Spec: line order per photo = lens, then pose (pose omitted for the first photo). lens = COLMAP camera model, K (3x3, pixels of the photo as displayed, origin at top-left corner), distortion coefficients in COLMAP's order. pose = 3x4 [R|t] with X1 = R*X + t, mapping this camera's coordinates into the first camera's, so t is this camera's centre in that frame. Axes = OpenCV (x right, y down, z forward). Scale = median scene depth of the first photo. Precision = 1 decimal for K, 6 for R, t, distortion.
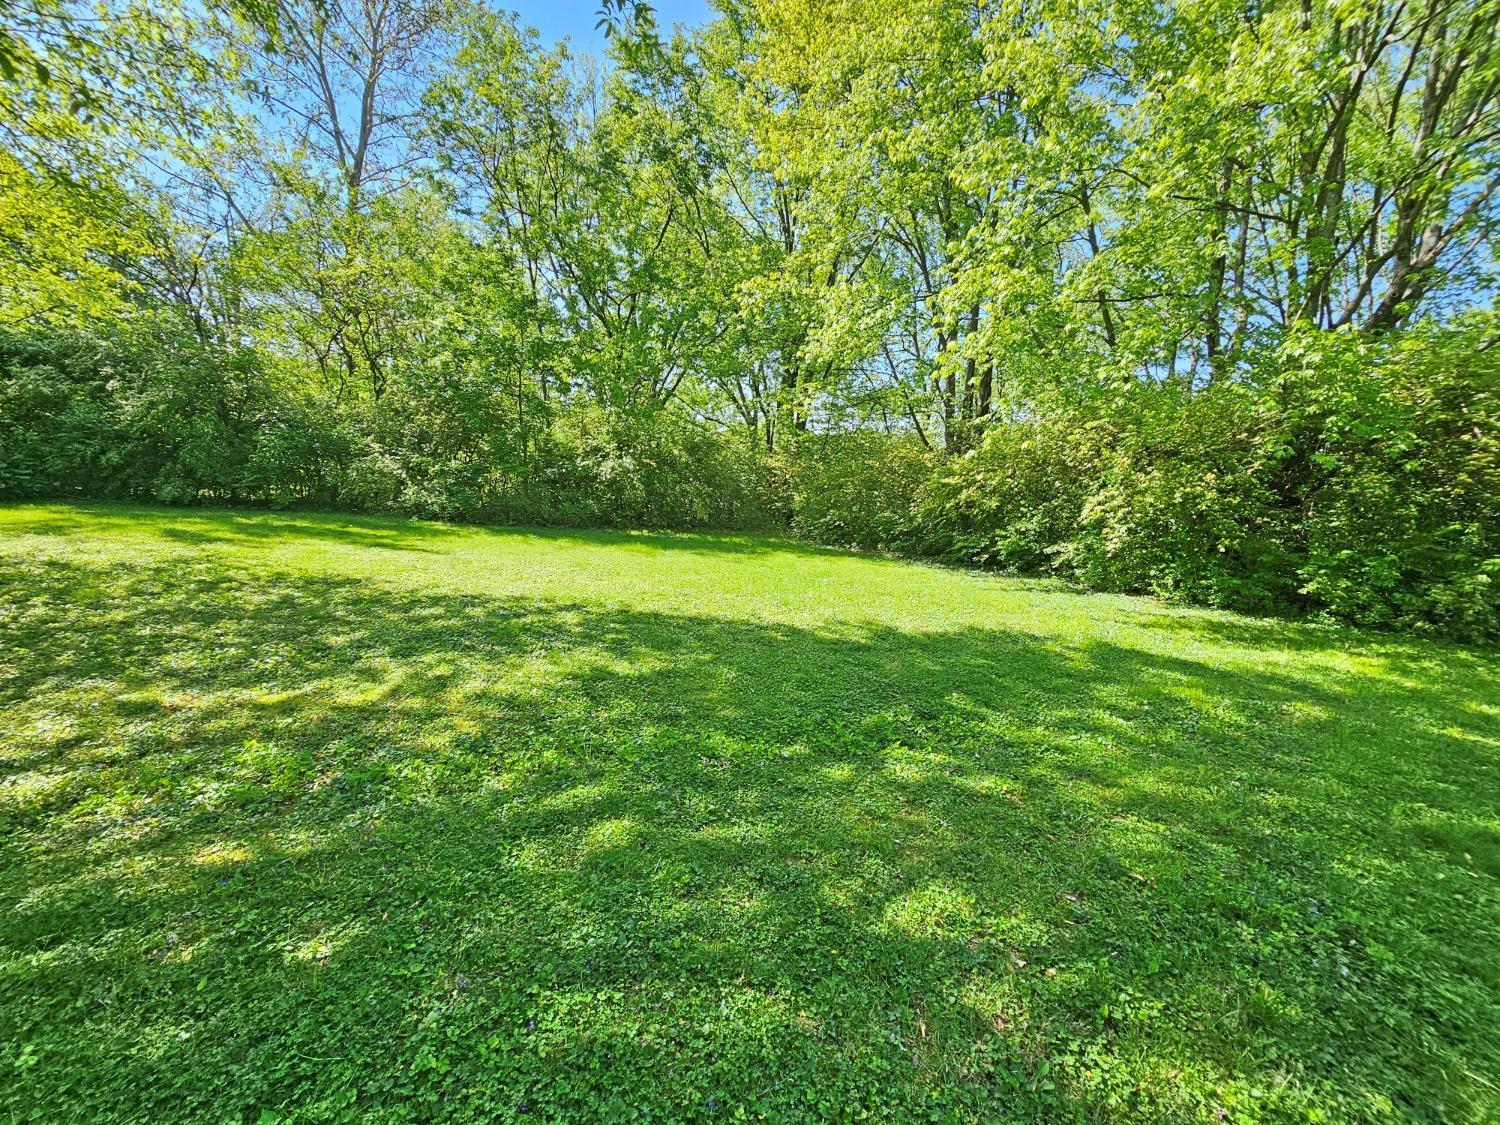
lens RADIAL K [[618.5, 0, 757.0], [0, 618.5, 563.9], [0, 0, 1]] dist [-0.001798, -0.000341]
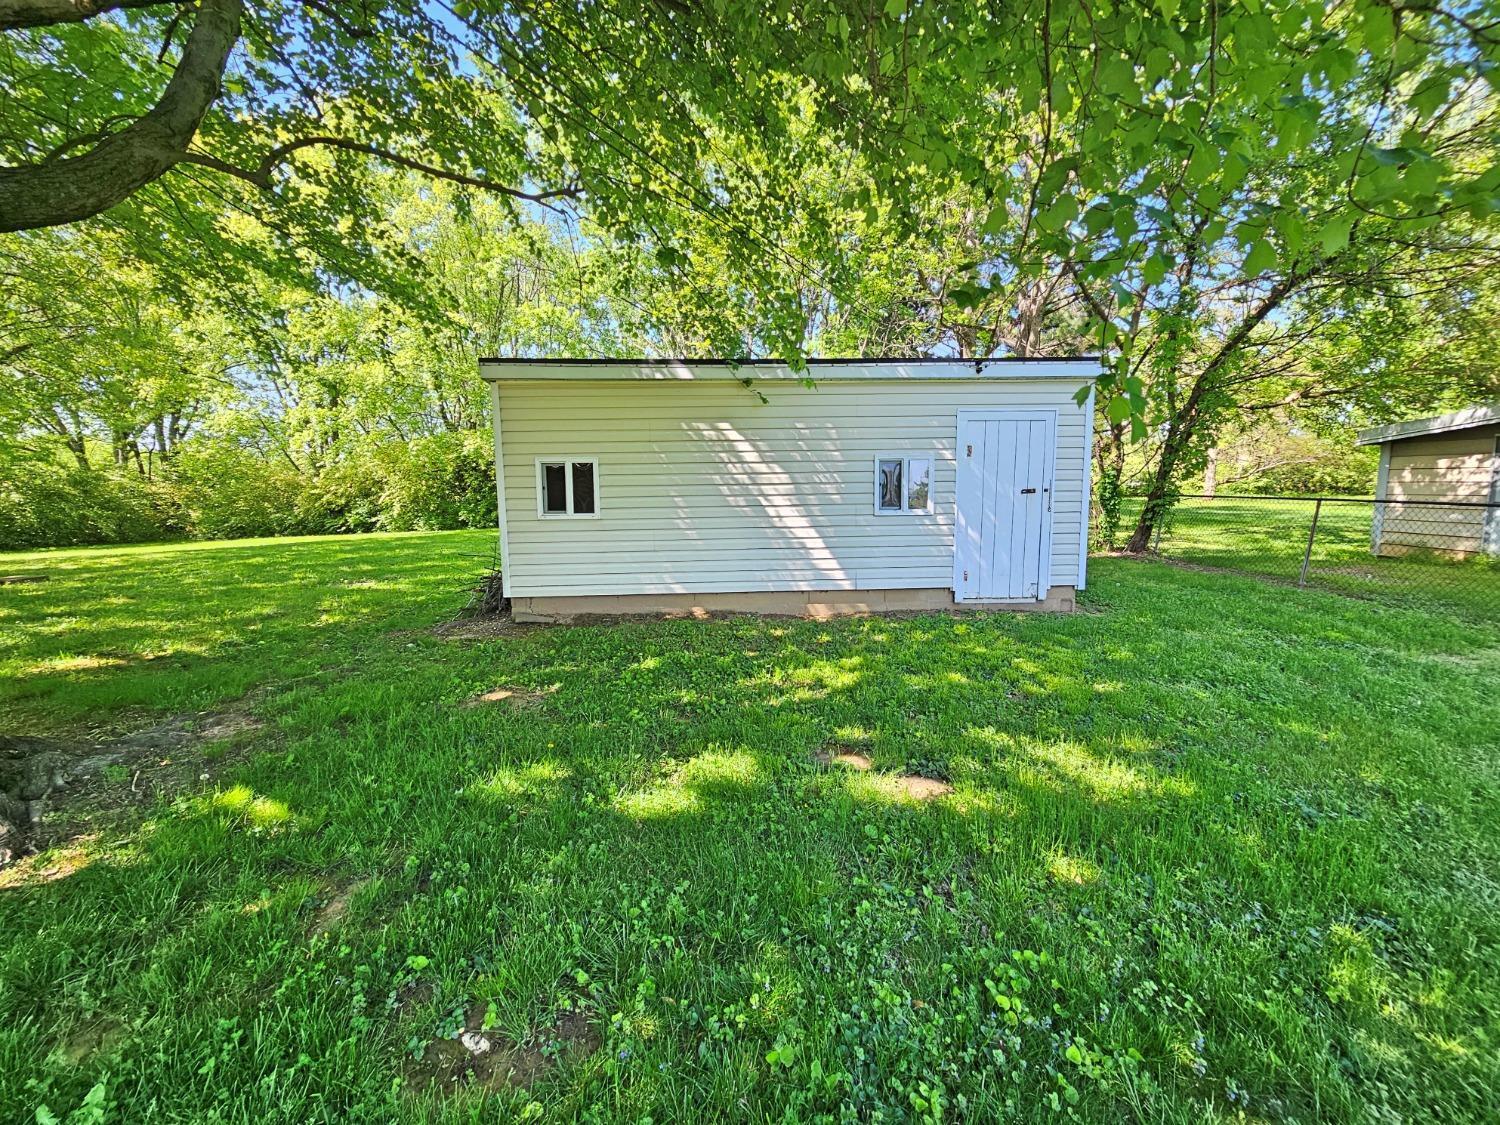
lens RADIAL K [[618.5, 0, 752.2], [0, 618.5, 562.5], [0, 0, 1]] dist [-0.001798, -0.000341]
pose [[0.643114, -0.162708, 0.748285, -0.217297], [0.173352, 0.982732, 0.064699, 0.149002], [-0.745891, 0.088108, 0.660215, -0.966732]]
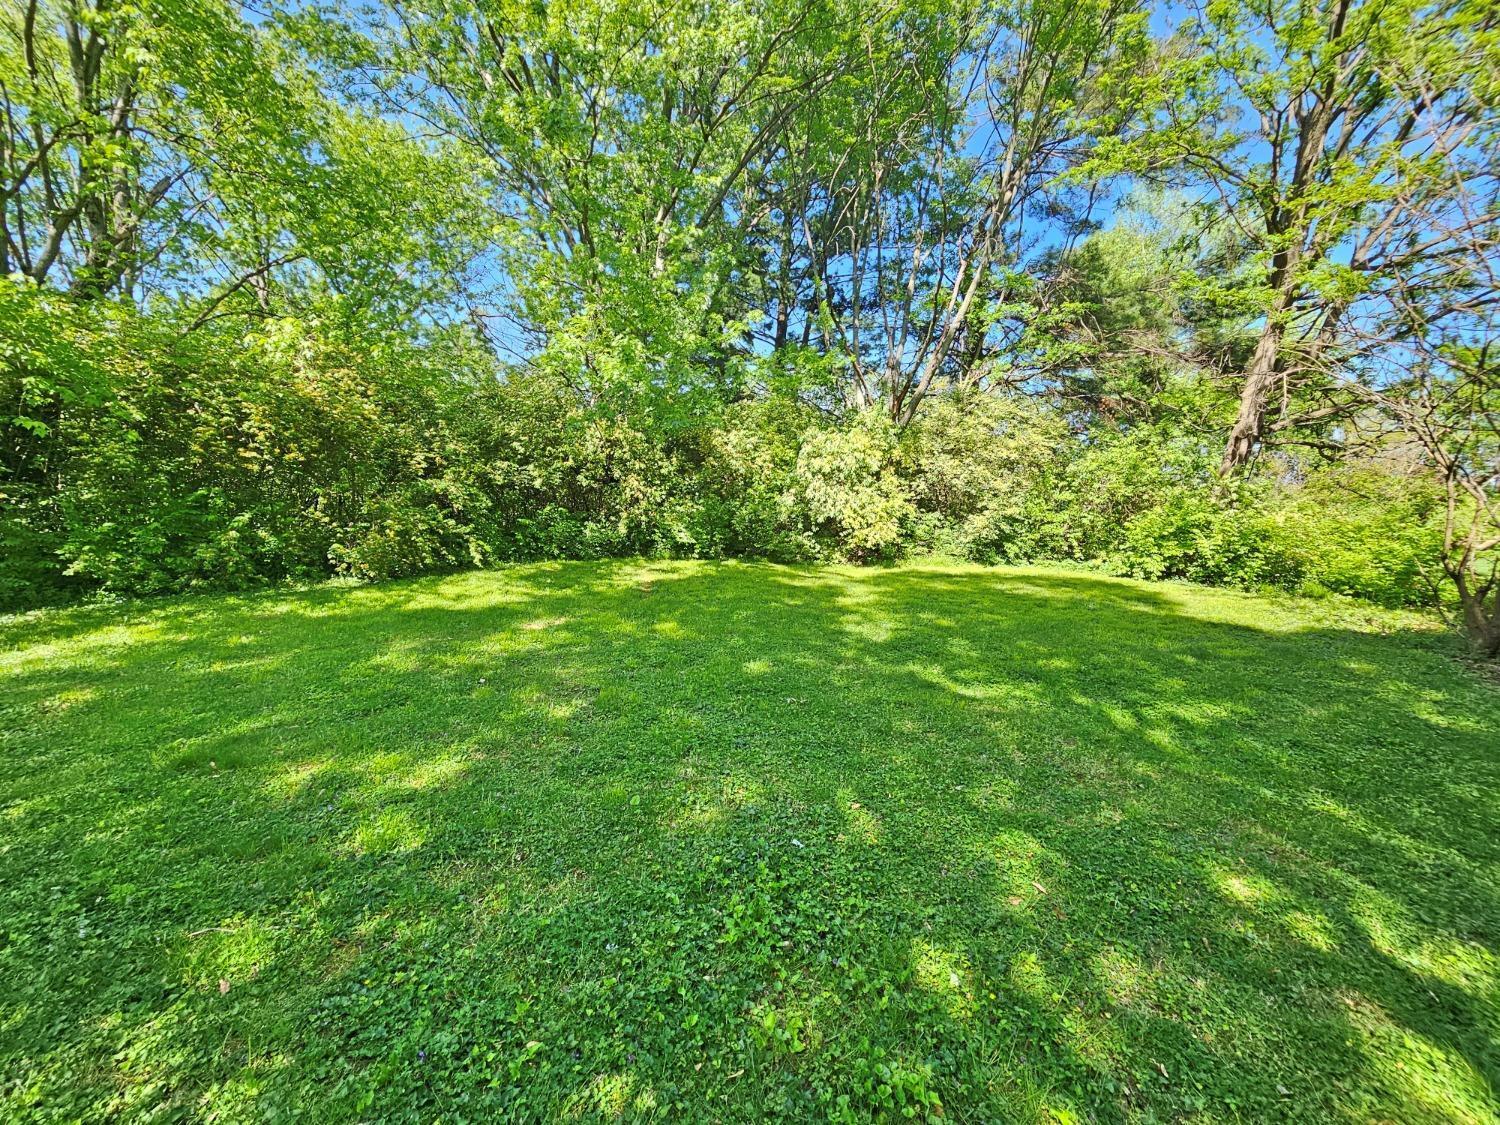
lens RADIAL K [[618.5, 0, 755.3], [0, 618.5, 558.8], [0, 0, 1]] dist [-0.001798, -0.000341]
pose [[0.010144, -0.161729, 0.986783, 0.008910], [0.122861, 0.979558, 0.159282, 0.004530], [-0.992372, 0.119622, 0.029806, -0.026302]]
